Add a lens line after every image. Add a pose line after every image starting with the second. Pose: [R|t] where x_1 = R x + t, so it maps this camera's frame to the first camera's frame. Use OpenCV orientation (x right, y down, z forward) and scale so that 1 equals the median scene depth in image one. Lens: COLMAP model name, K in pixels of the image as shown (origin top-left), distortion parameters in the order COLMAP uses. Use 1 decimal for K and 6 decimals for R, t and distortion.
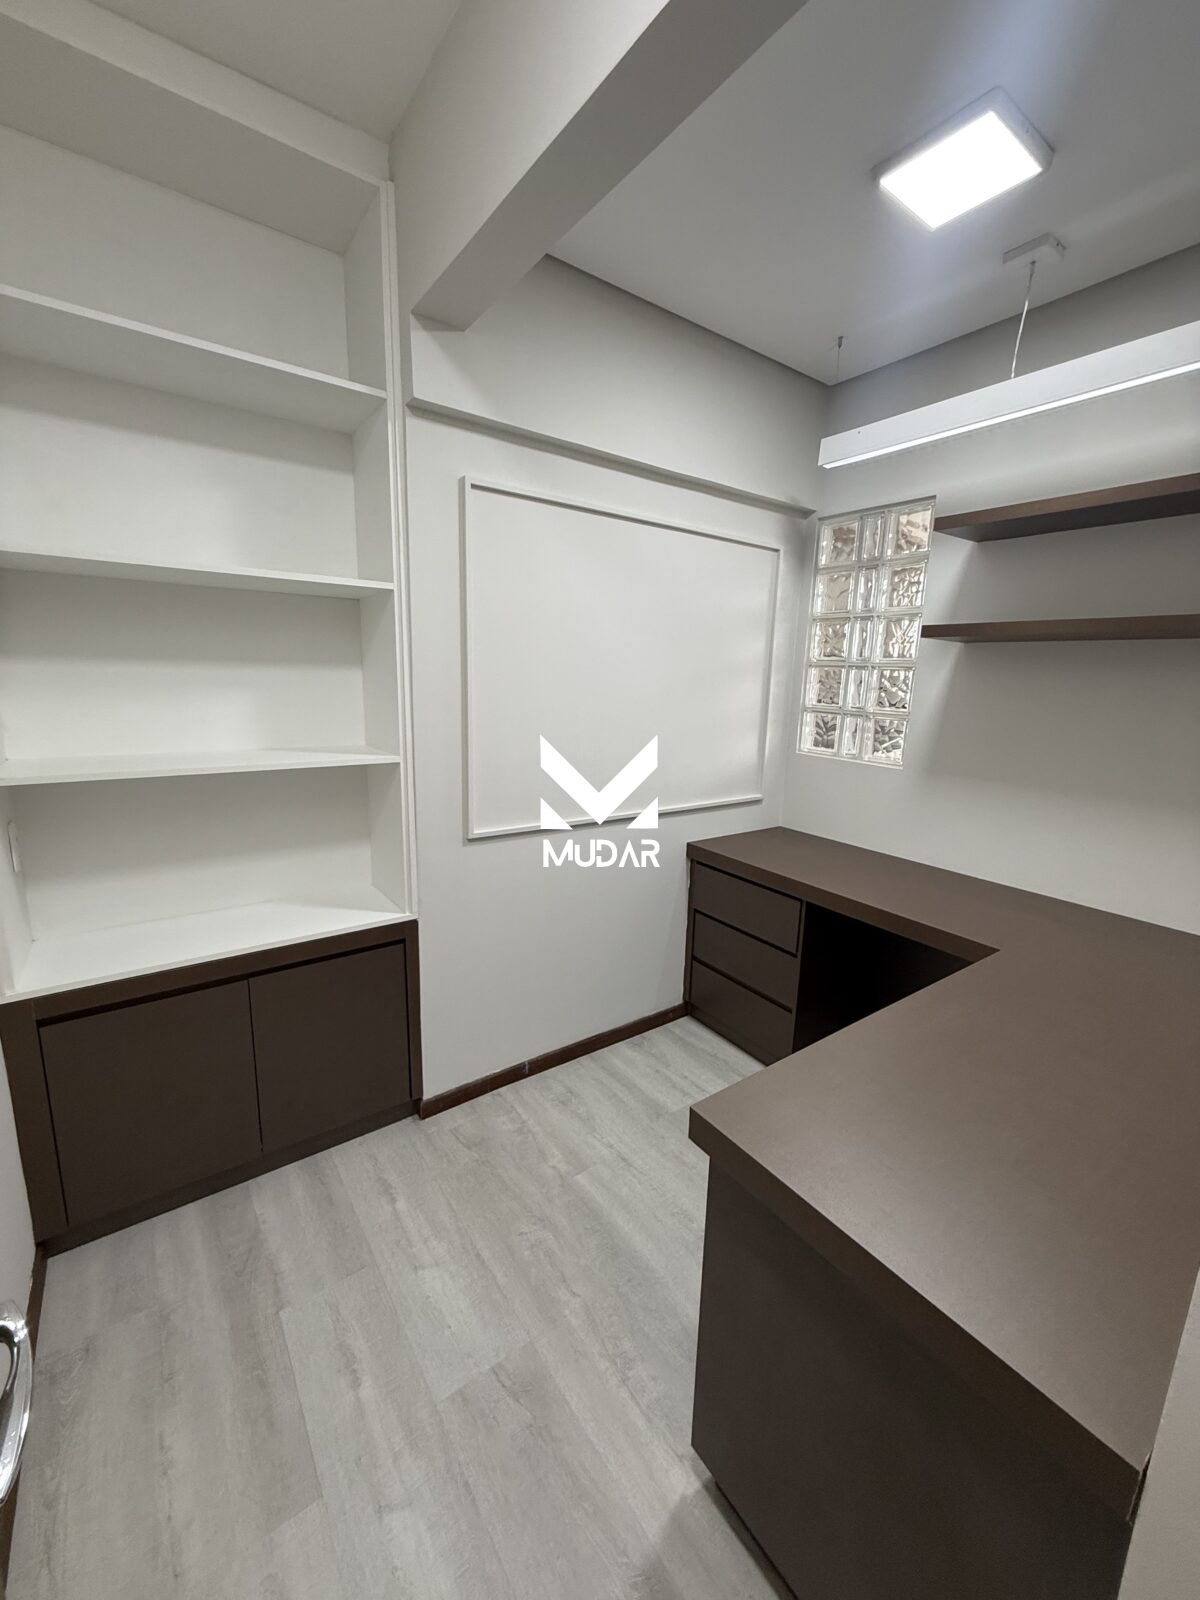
lens RADIAL K [[638.8, 0, 602.7], [0, 638.8, 799.8], [0, 0, 1]] dist [-0.000207, 0.001265]
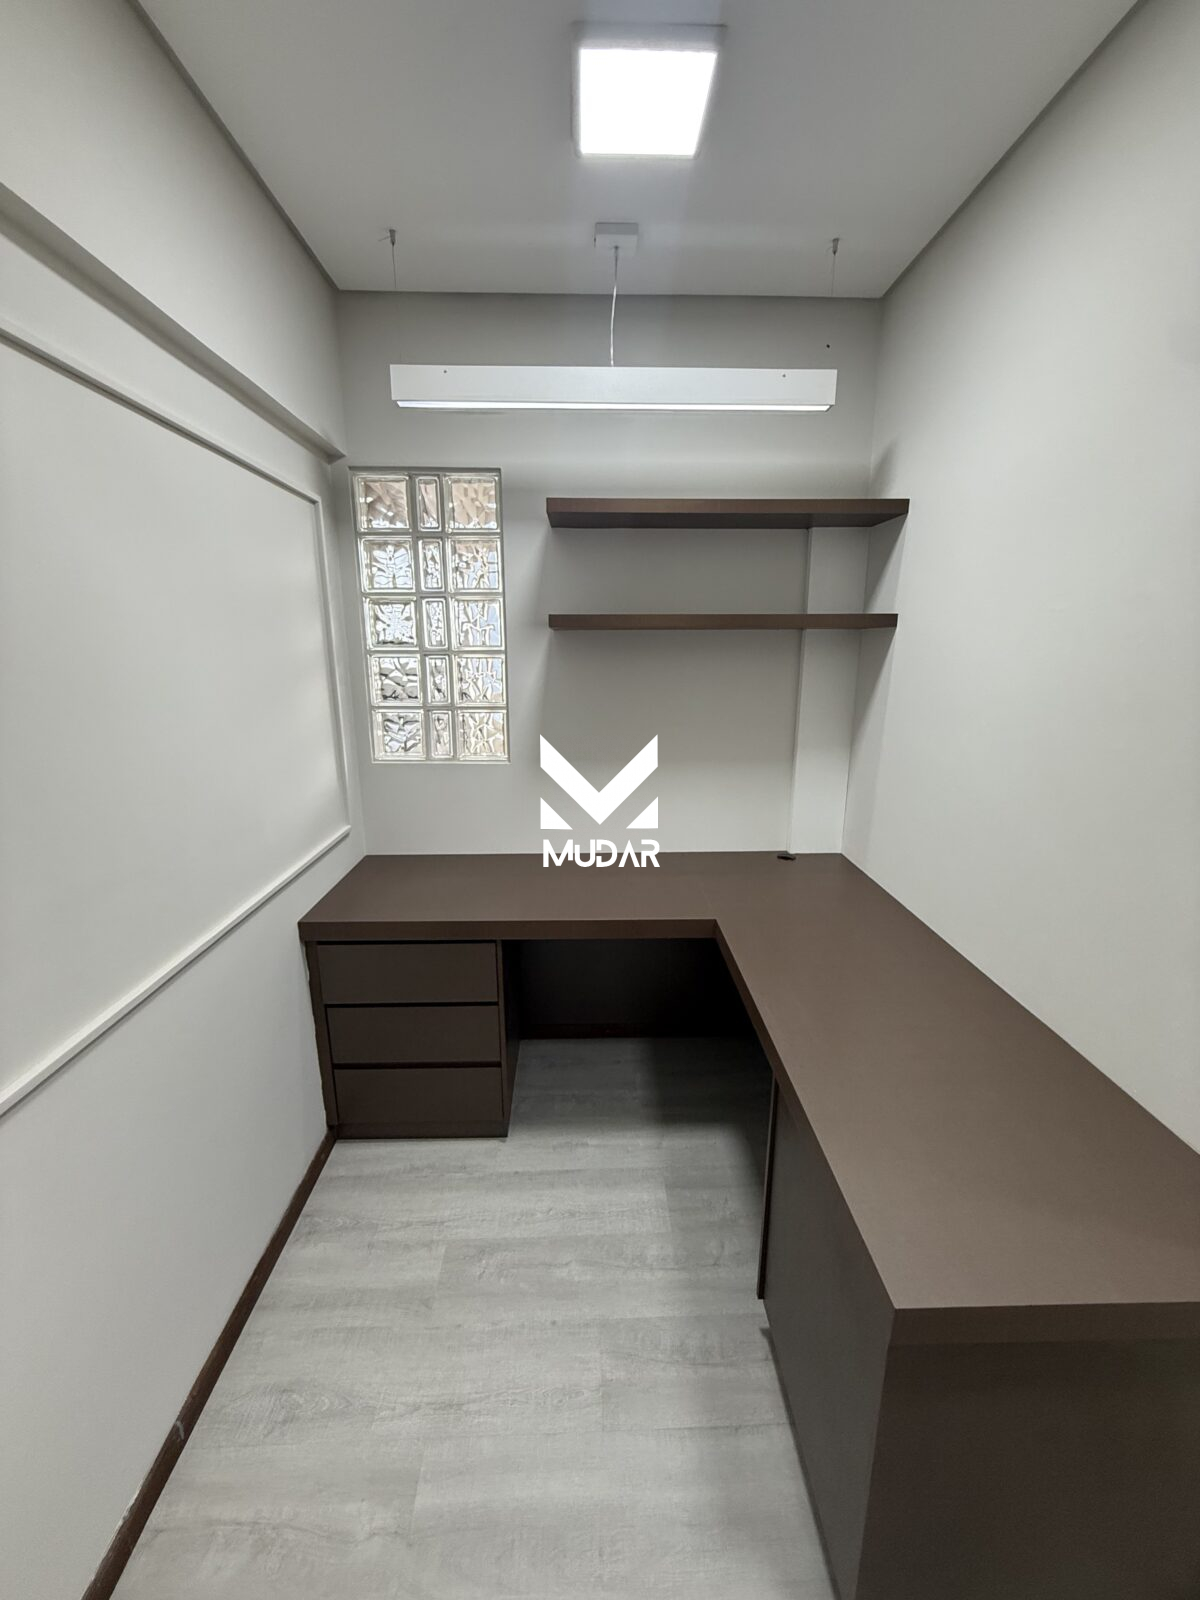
lens RADIAL K [[638.8, 0, 601.4], [0, 638.8, 798.5], [0, 0, 1]] dist [-0.000207, 0.001265]
pose [[0.560970, -0.227121, 0.796071, -0.232617], [0.179429, 0.972127, 0.150911, -0.124521], [-0.808158, 0.058181, 0.586086, 0.362605]]
